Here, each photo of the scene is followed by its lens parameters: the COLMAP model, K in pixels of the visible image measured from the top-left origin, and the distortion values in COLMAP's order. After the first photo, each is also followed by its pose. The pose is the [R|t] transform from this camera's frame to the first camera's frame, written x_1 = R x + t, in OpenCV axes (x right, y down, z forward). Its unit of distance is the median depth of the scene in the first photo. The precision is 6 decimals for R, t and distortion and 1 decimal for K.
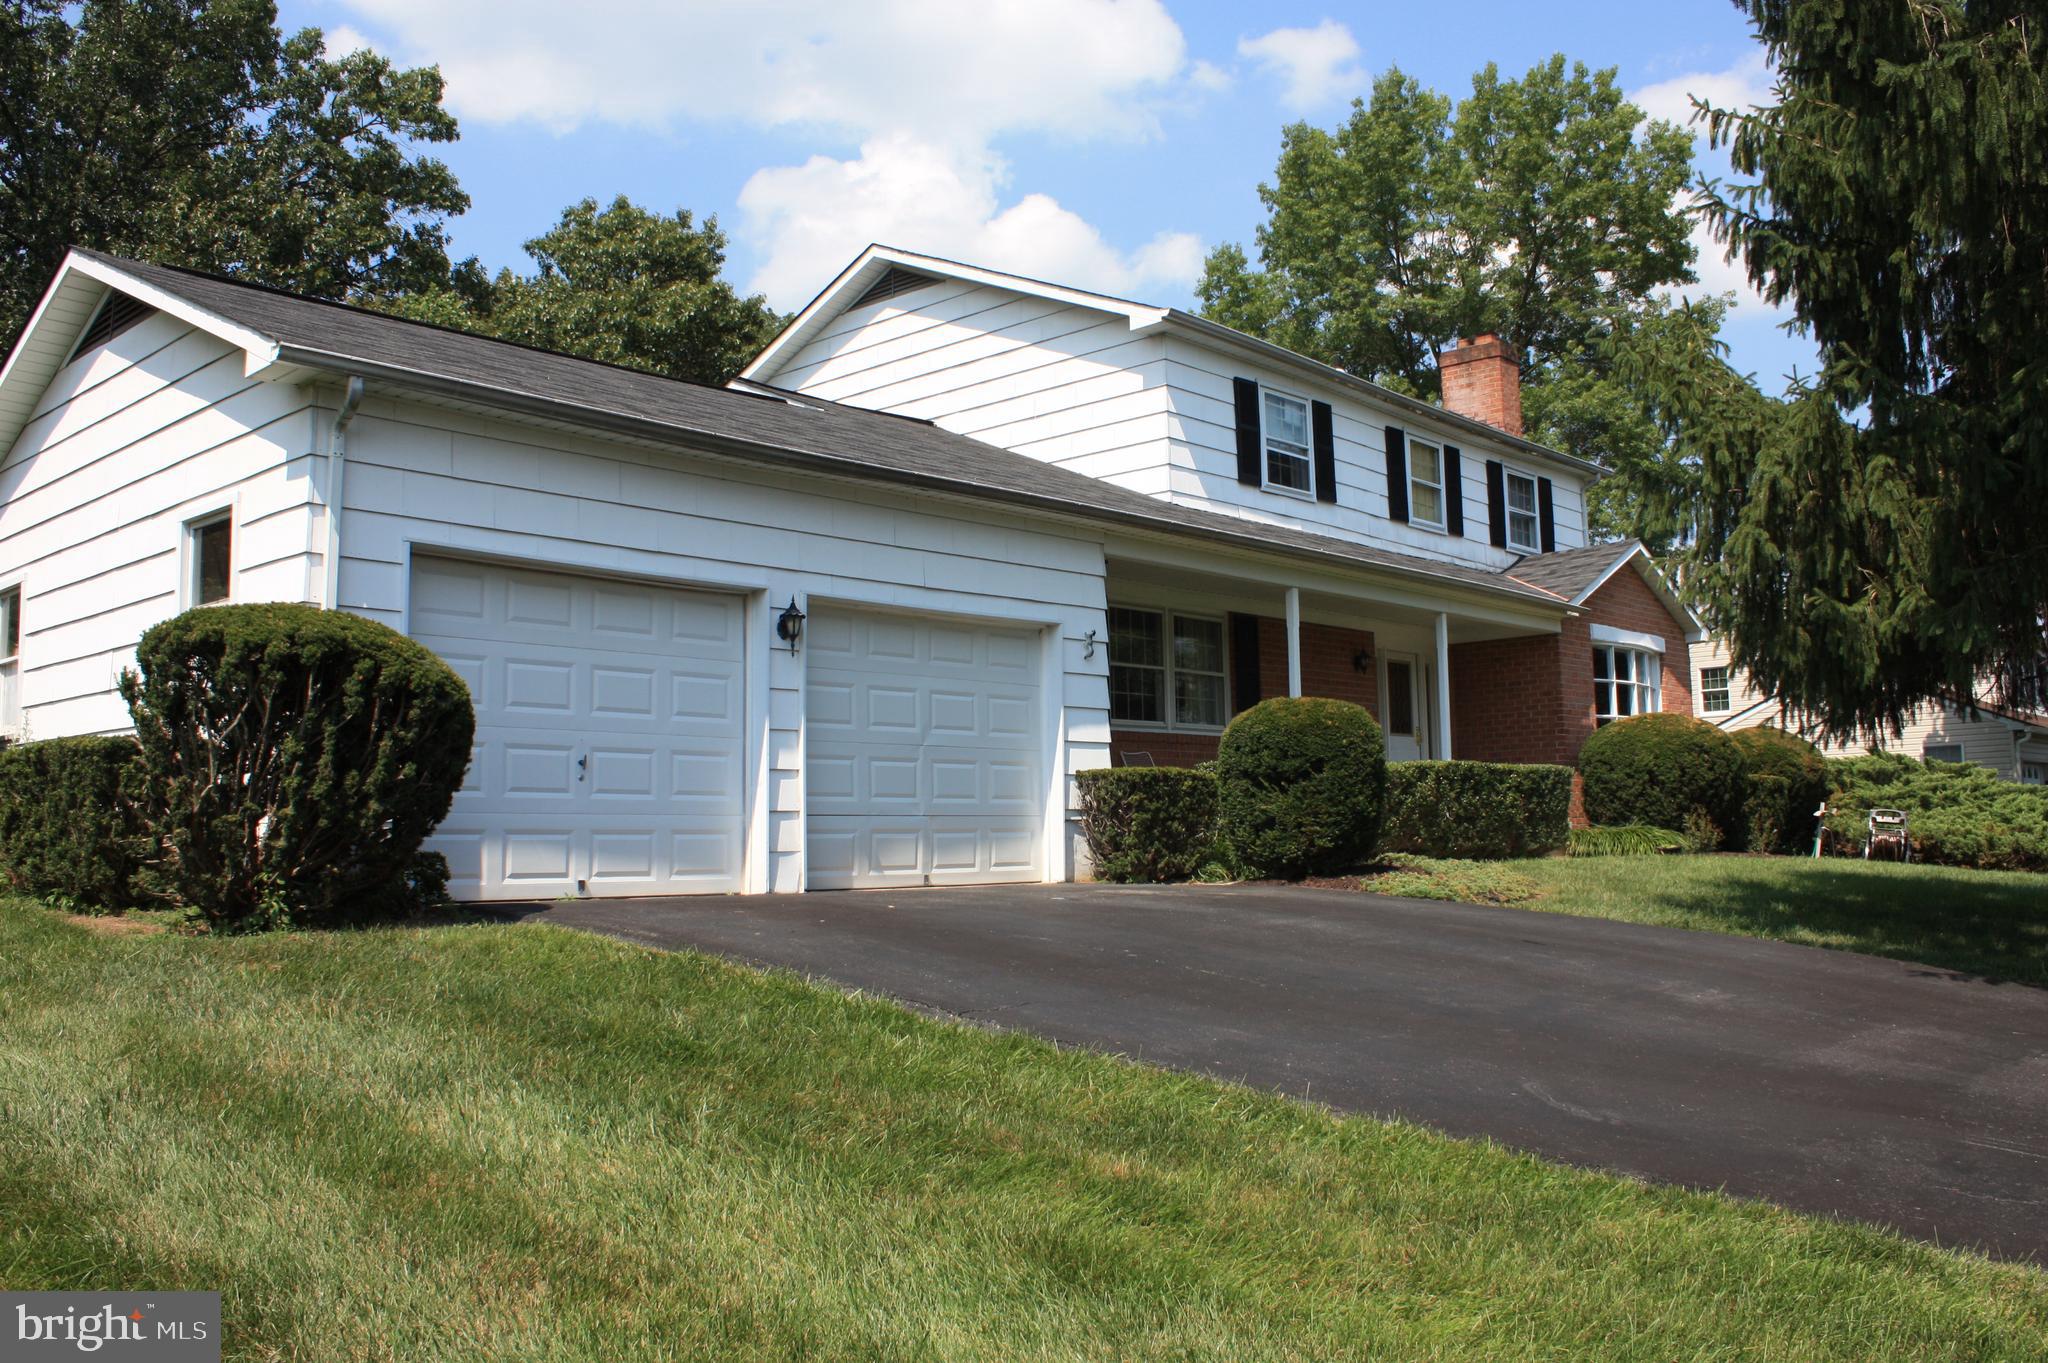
lens RADIAL K [[1713.7, 0, 1035.1], [0, 1713.7, 673.5], [0, 0, 1]] dist [-0.168588, 0.147804]
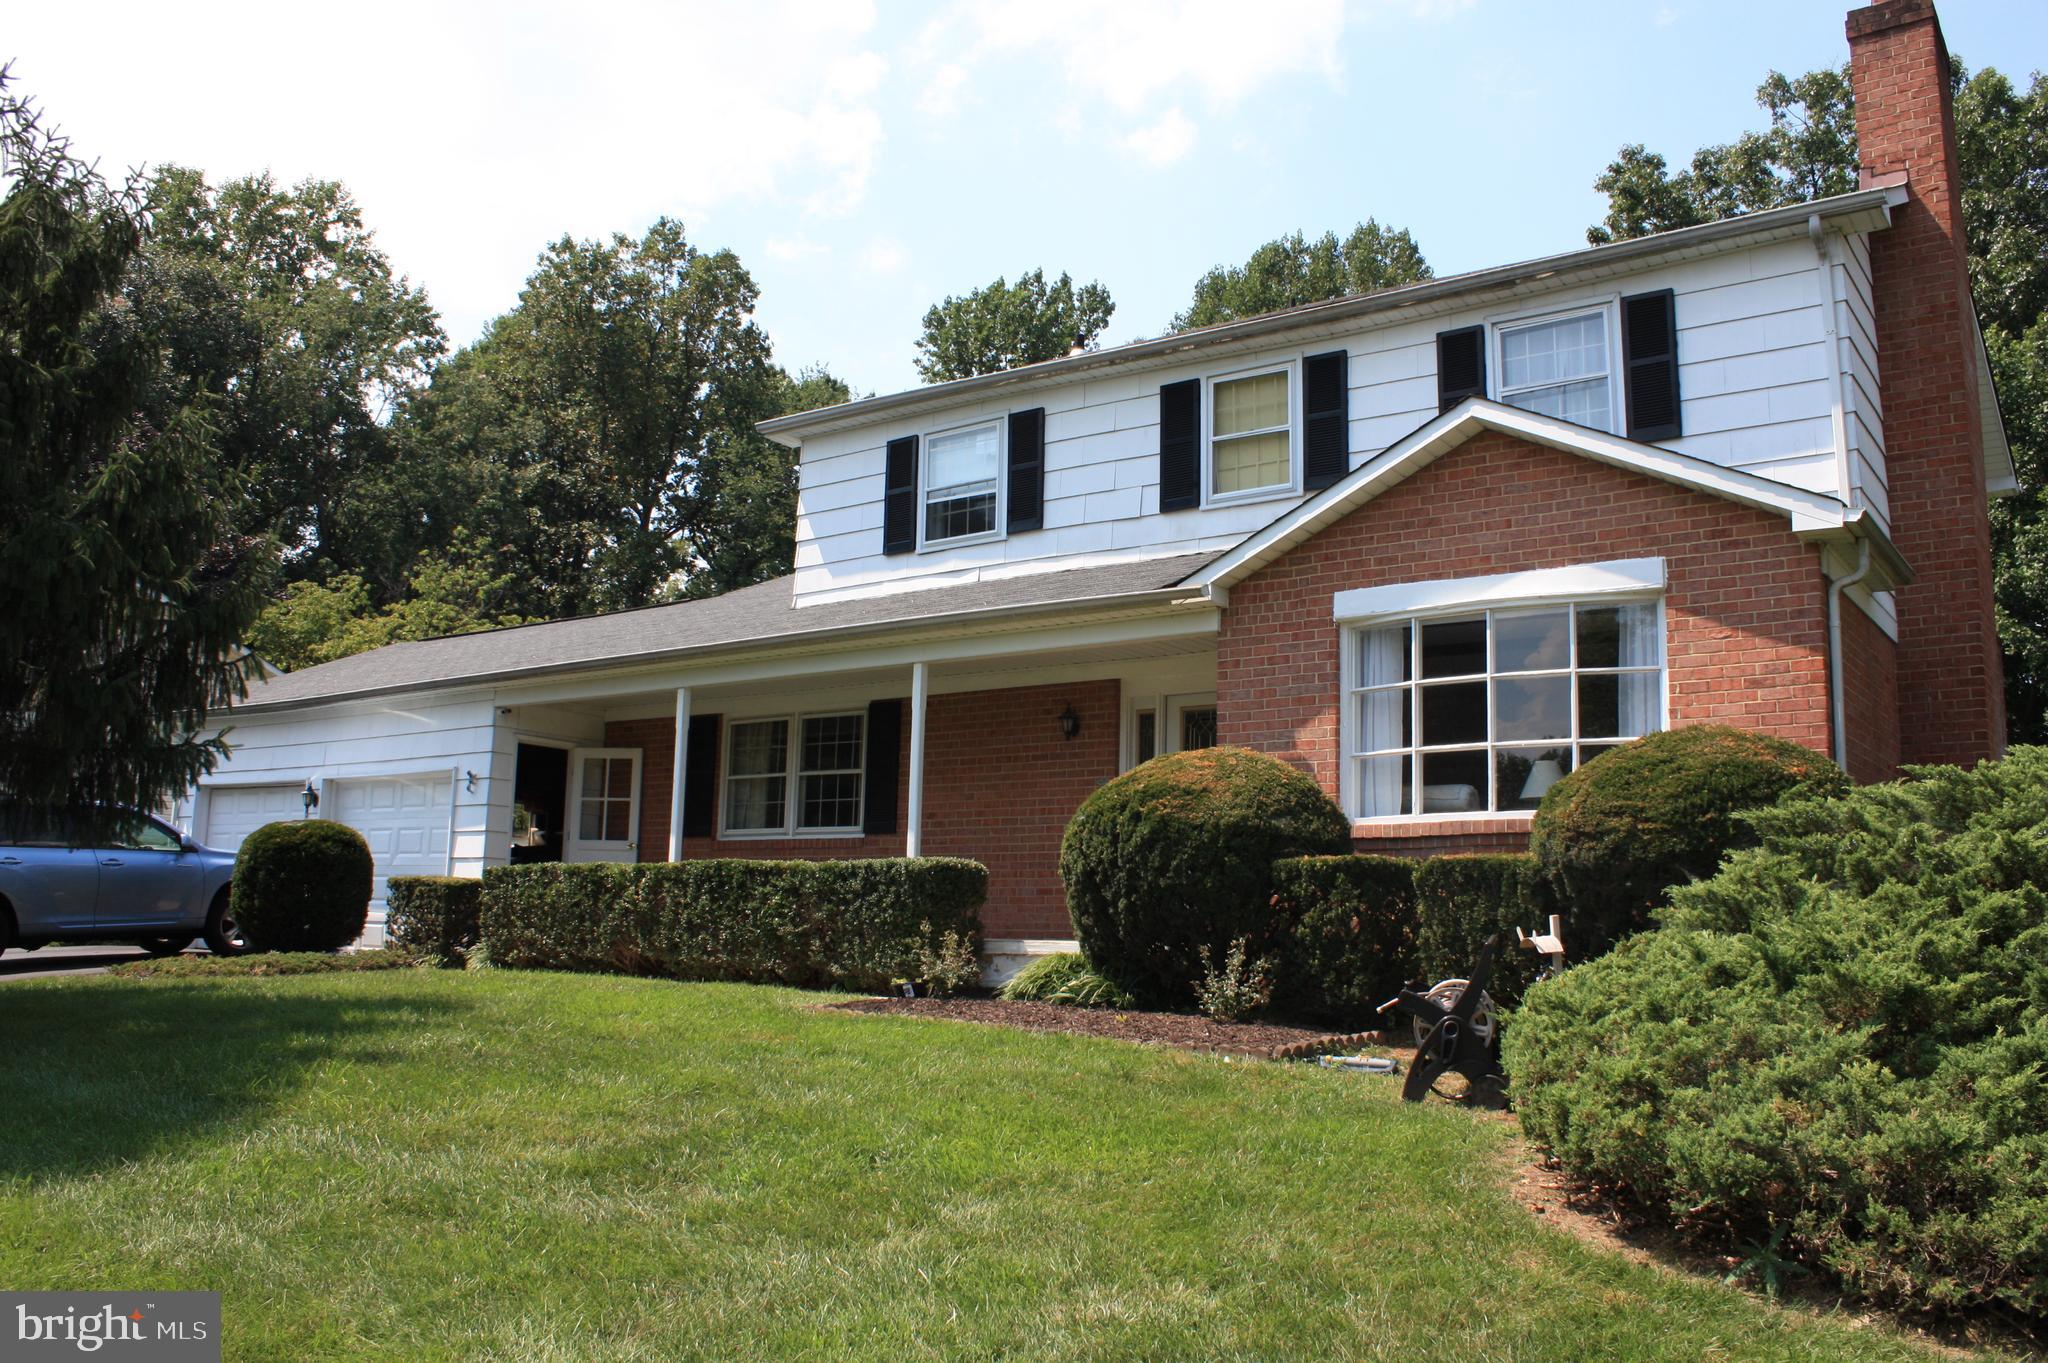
lens RADIAL K [[1713.7, 0, 1035.1], [0, 1713.7, 673.5], [0, 0, 1]] dist [-0.168588, 0.147804]
pose [[0.108062, -0.140620, -0.984149, 0.988018], [0.067985, 0.988673, -0.133802, 0.074630], [0.991817, -0.052449, 0.116398, 0.945315]]
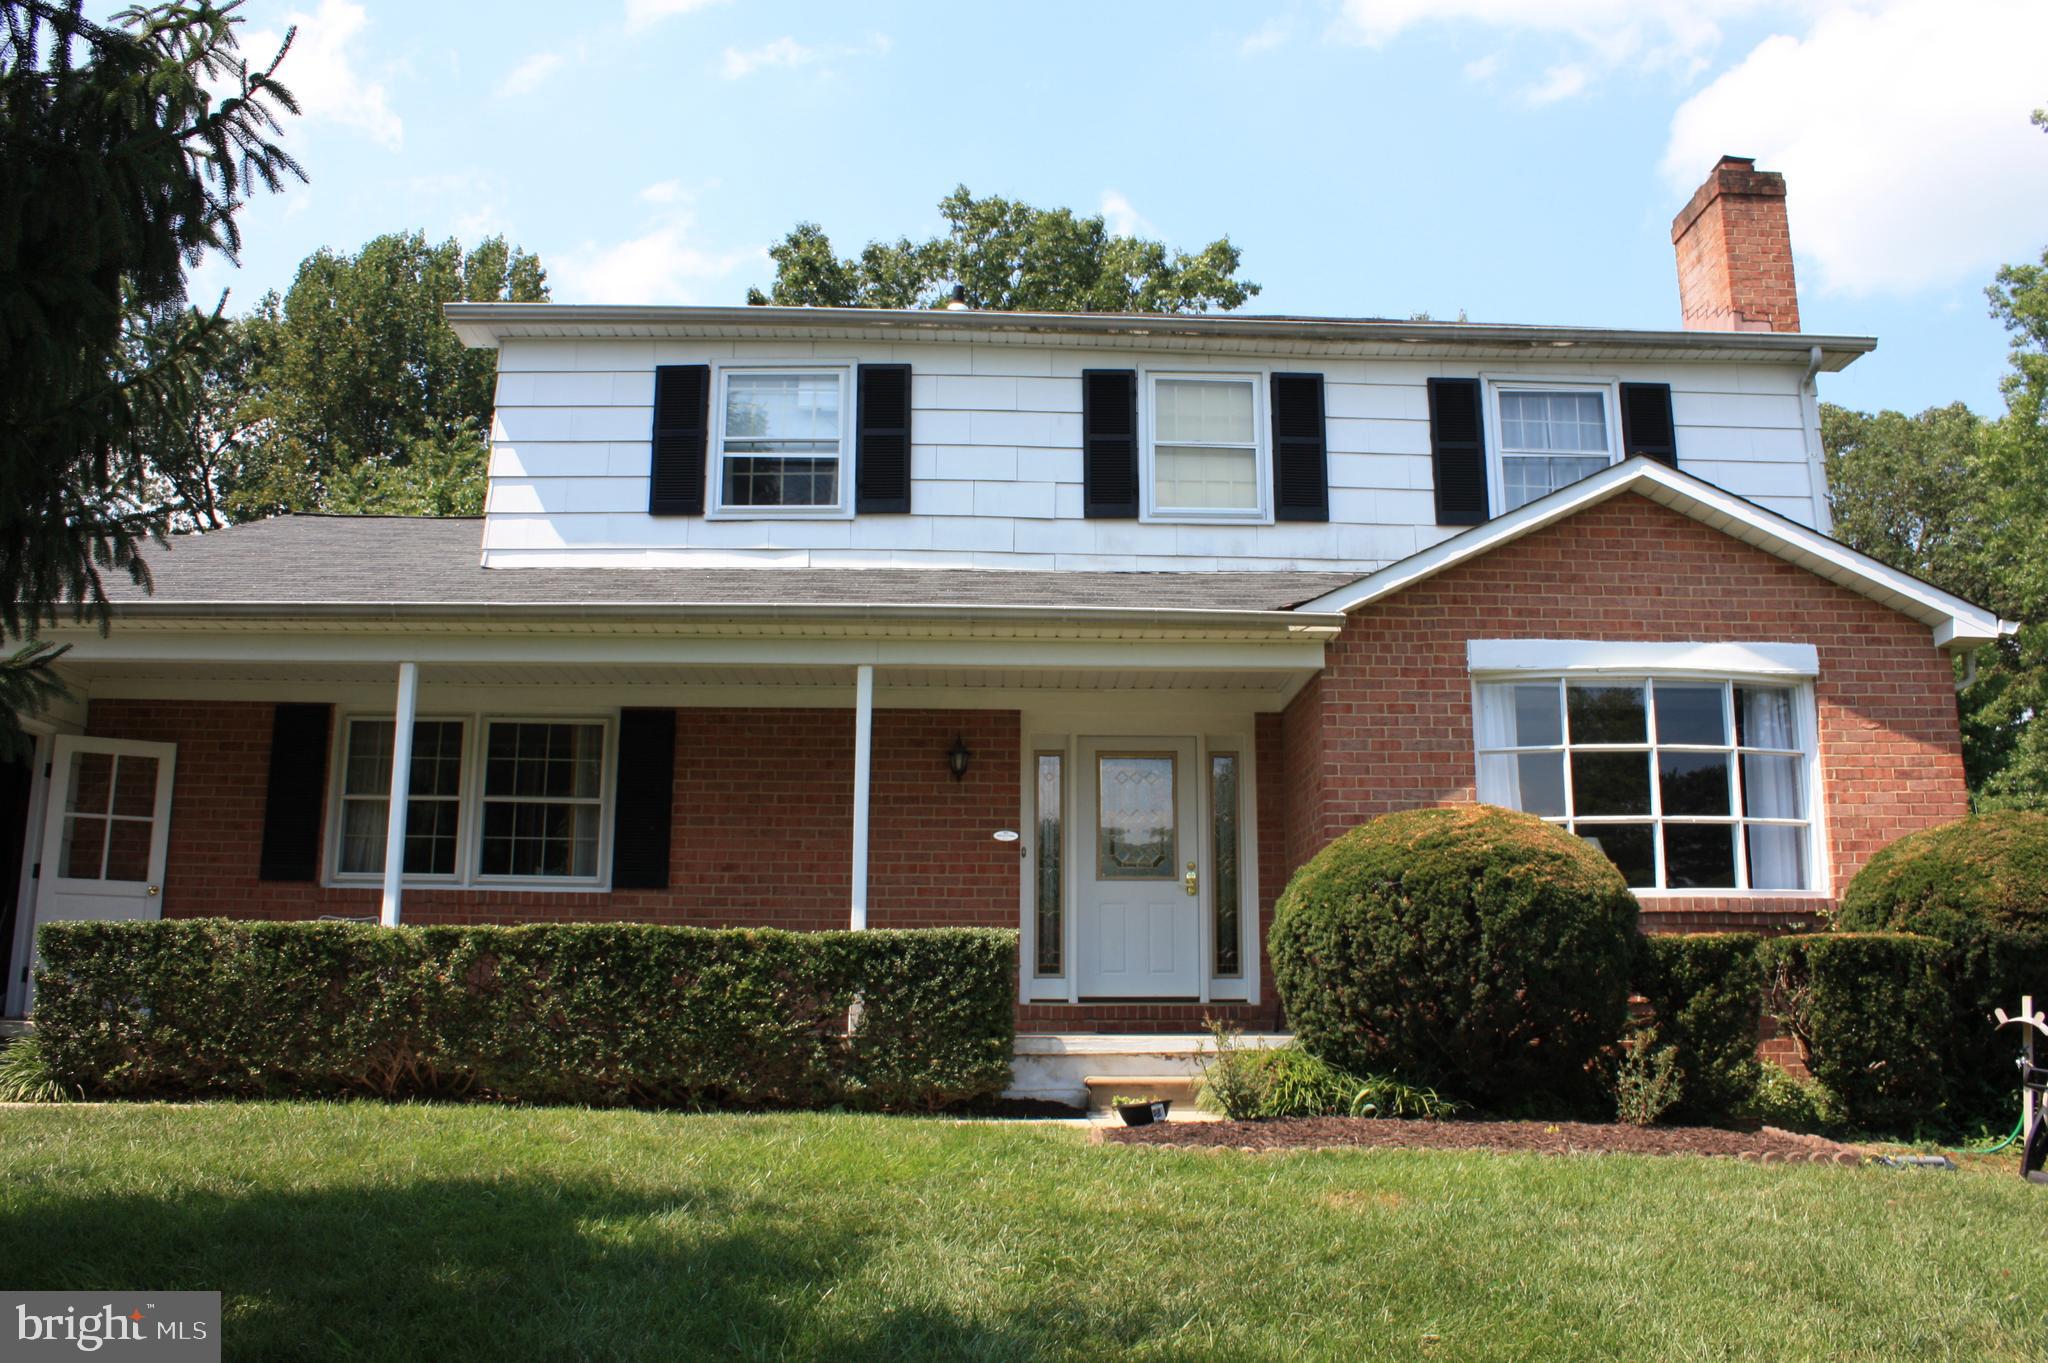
lens RADIAL K [[1713.7, 0, 1035.1], [0, 1713.7, 673.5], [0, 0, 1]] dist [-0.168588, 0.147804]
pose [[0.694115, -0.130030, -0.708023, 0.676613], [0.053507, 0.990150, -0.129387, 0.044107], [0.717873, 0.051925, 0.694235, 0.628731]]
